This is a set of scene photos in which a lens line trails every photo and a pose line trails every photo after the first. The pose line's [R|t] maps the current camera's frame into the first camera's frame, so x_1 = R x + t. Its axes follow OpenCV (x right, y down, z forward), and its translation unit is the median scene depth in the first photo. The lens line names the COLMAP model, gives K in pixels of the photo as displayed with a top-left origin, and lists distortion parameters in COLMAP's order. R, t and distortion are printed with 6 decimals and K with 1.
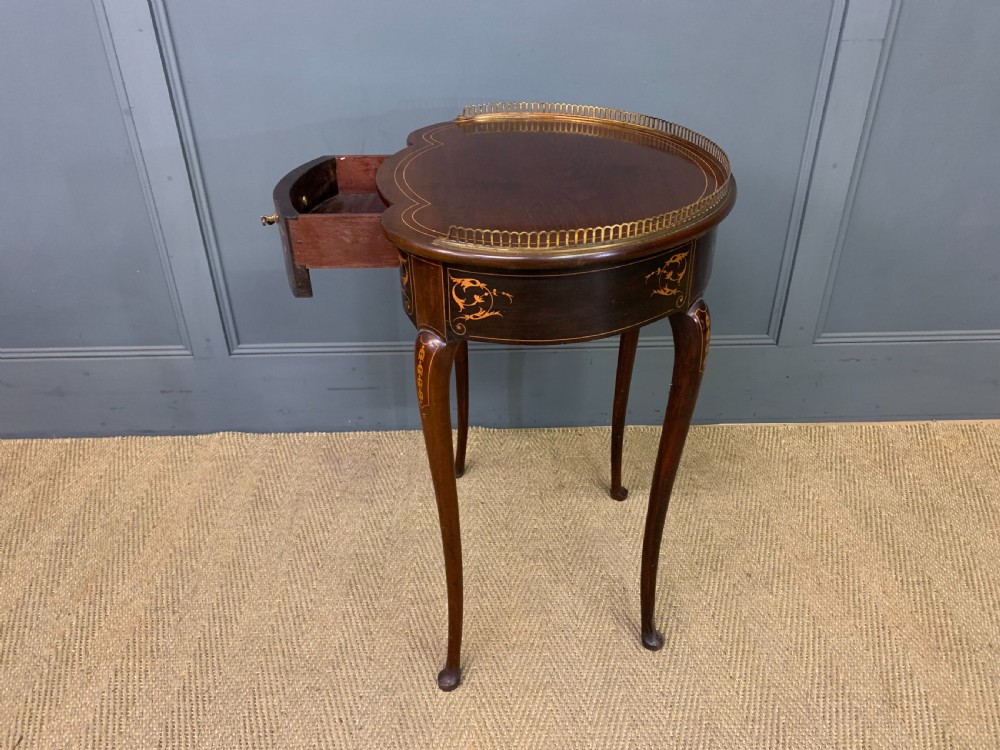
lens RADIAL K [[776.5, 0, 504.1], [0, 776.5, 380.8], [0, 0, 1]] dist [0.005250, -0.000420]
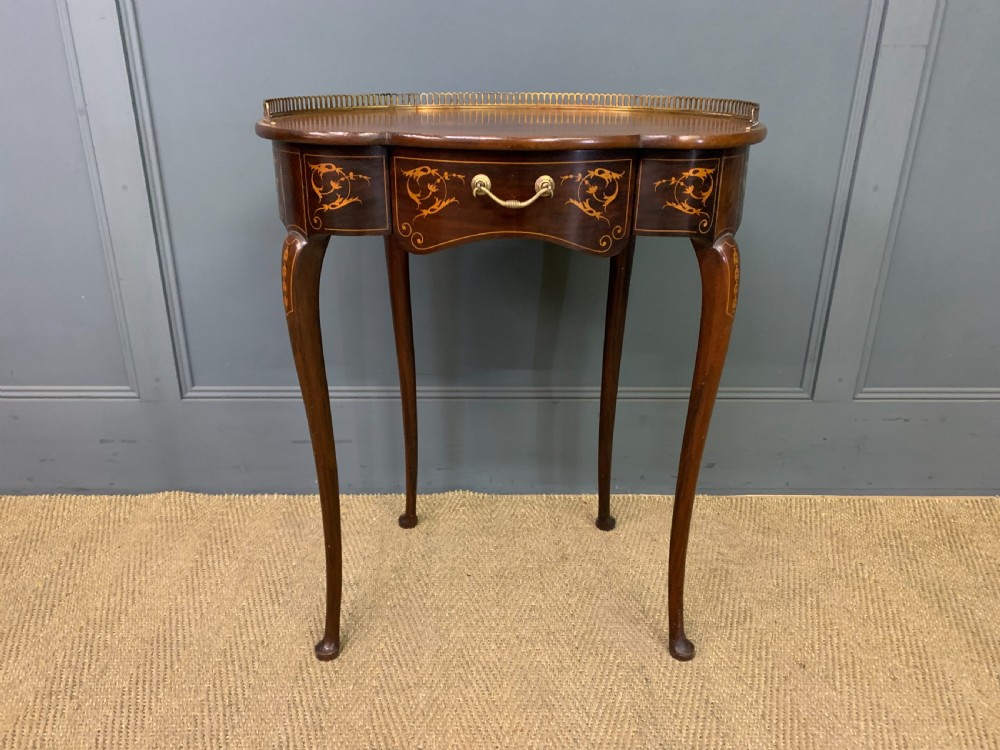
lens RADIAL K [[776.5, 0, 488.6], [0, 776.5, 382.9], [0, 0, 1]] dist [0.005250, -0.000420]
pose [[0.999810, 0.018648, -0.005658, -0.006153], [-0.019309, 0.987228, -0.158142, 0.088760], [0.002637, 0.158221, 0.987400, 0.156193]]
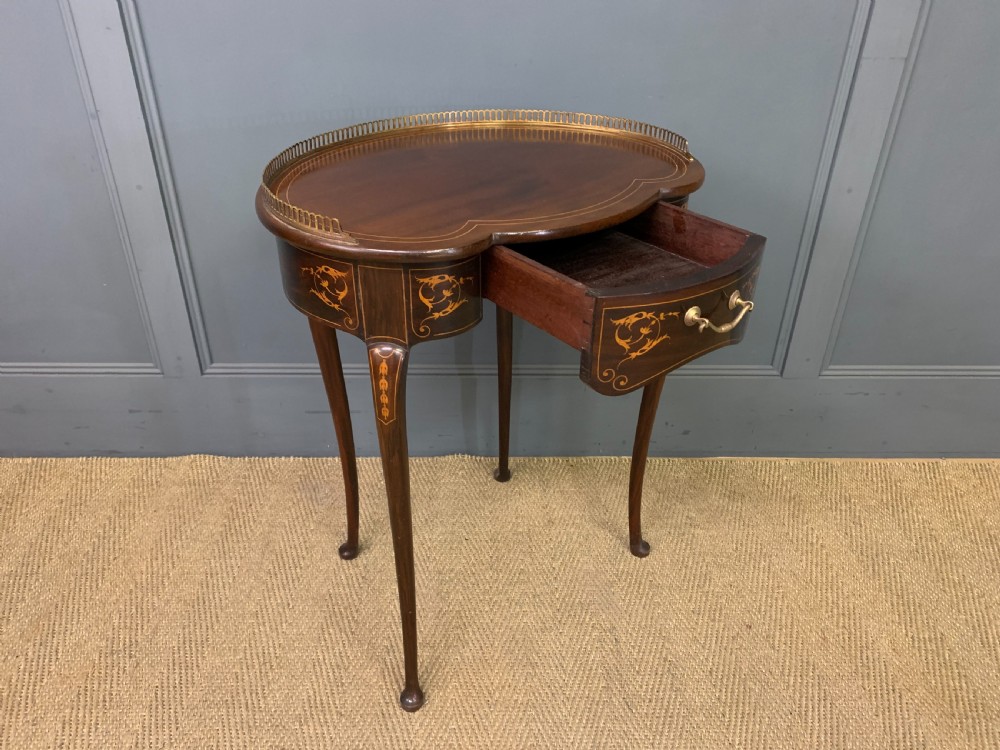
lens RADIAL K [[776.5, 0, 497.9], [0, 776.5, 385.1], [0, 0, 1]] dist [0.005250, -0.000420]
pose [[0.999735, 0.022298, 0.005642, 0.000820], [-0.022304, 0.999751, 0.001107, -0.032435], [-0.005616, -0.001232, 0.999983, 0.061249]]
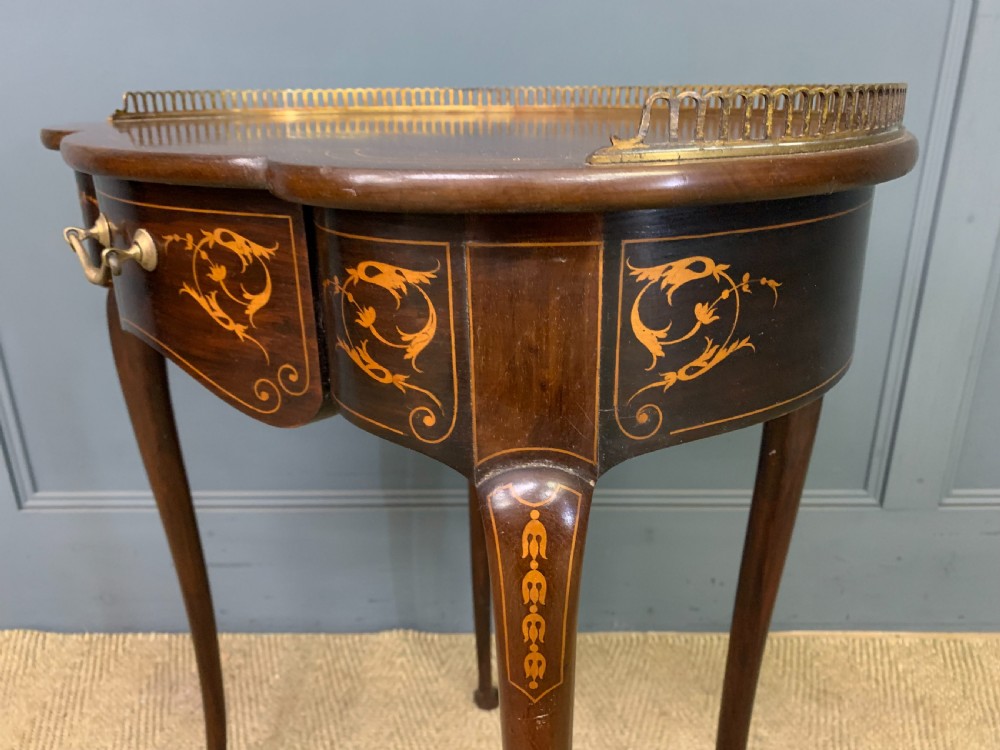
lens RADIAL K [[776.5, 0, 503.9], [0, 776.5, 378.2], [0, 0, 1]] dist [0.005250, -0.000420]
pose [[0.999585, 0.011891, -0.026251, 0.068156], [-0.016798, 0.980566, -0.195470, -0.022363], [0.023417, 0.195830, 0.980358, 0.396670]]
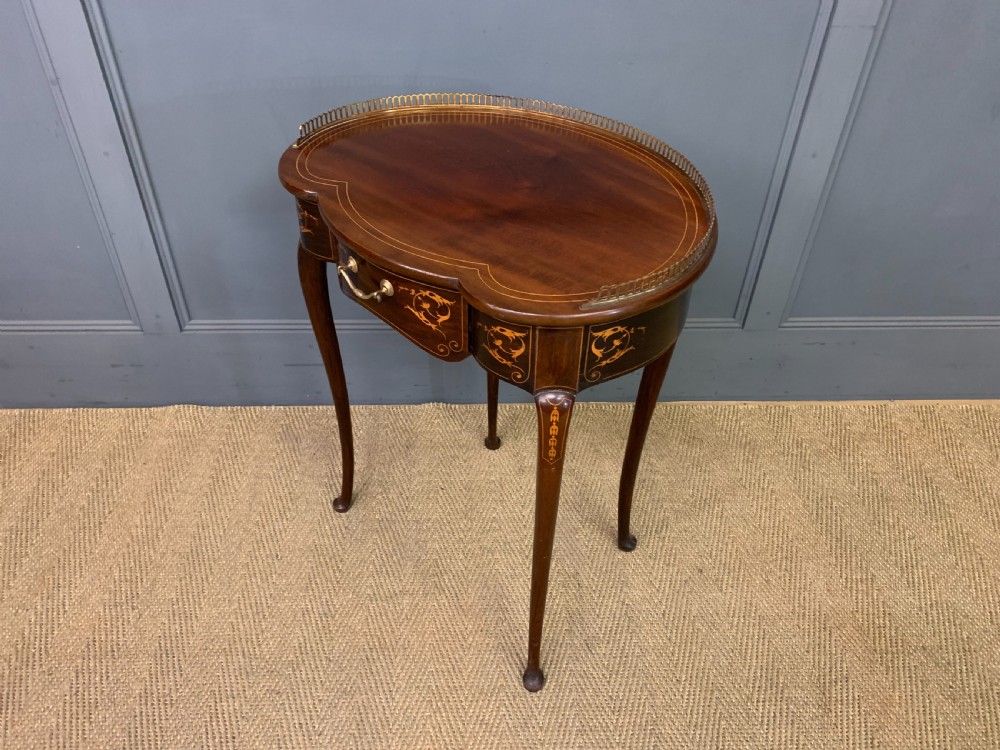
lens RADIAL K [[776.5, 0, 497.5], [0, 776.5, 382.6], [0, 0, 1]] dist [0.005250, -0.000420]
pose [[0.999318, 0.013407, 0.034403, 0.007586], [-0.018284, 0.989172, 0.145619, -0.129728], [-0.032079, -0.146149, 0.988742, 0.027030]]
